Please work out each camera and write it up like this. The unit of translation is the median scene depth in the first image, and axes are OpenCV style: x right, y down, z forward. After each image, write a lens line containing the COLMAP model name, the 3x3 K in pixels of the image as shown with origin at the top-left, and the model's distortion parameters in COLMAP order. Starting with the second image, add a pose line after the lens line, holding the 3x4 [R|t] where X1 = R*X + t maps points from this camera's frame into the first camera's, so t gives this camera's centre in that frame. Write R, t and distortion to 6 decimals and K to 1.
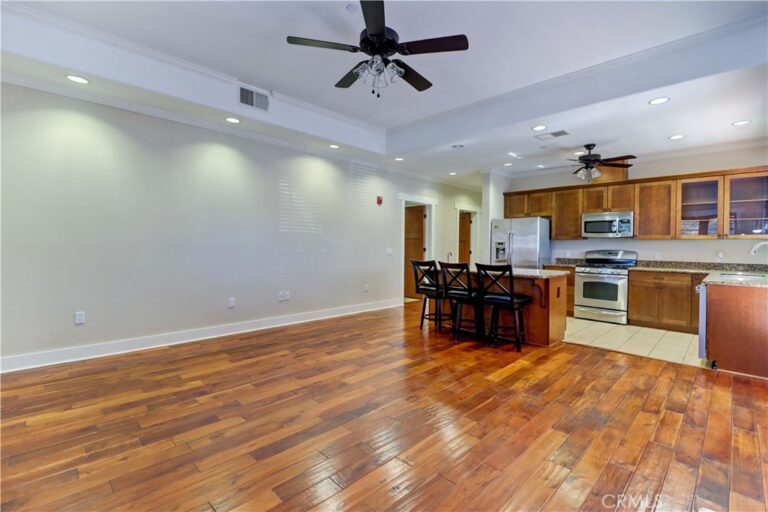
lens RADIAL K [[357.1, 0, 384.0], [0, 357.1, 252.4], [0, 0, 1]] dist [0.016885, -0.001729]
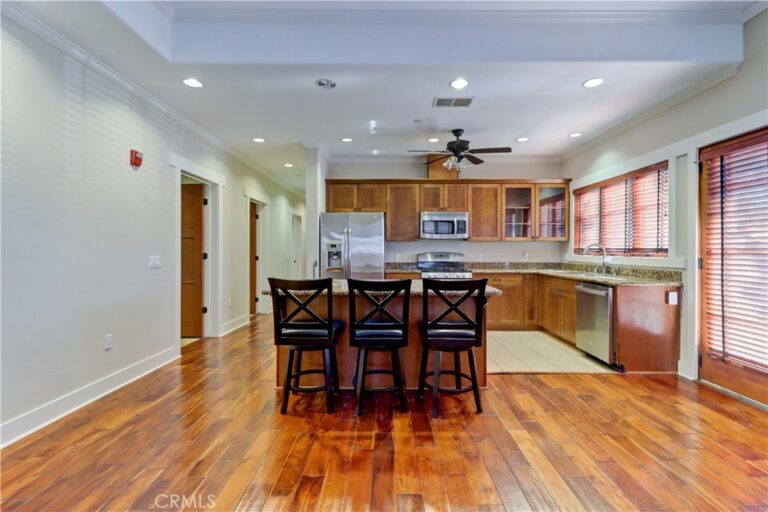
lens RADIAL K [[357.1, 0, 385.8], [0, 357.1, 250.0], [0, 0, 1]] dist [0.016885, -0.001729]
pose [[0.708412, -0.008720, 0.705745, -0.138009], [0.021312, 0.999732, -0.009041, -0.008085], [-0.705477, 0.021446, 0.708408, 0.459916]]
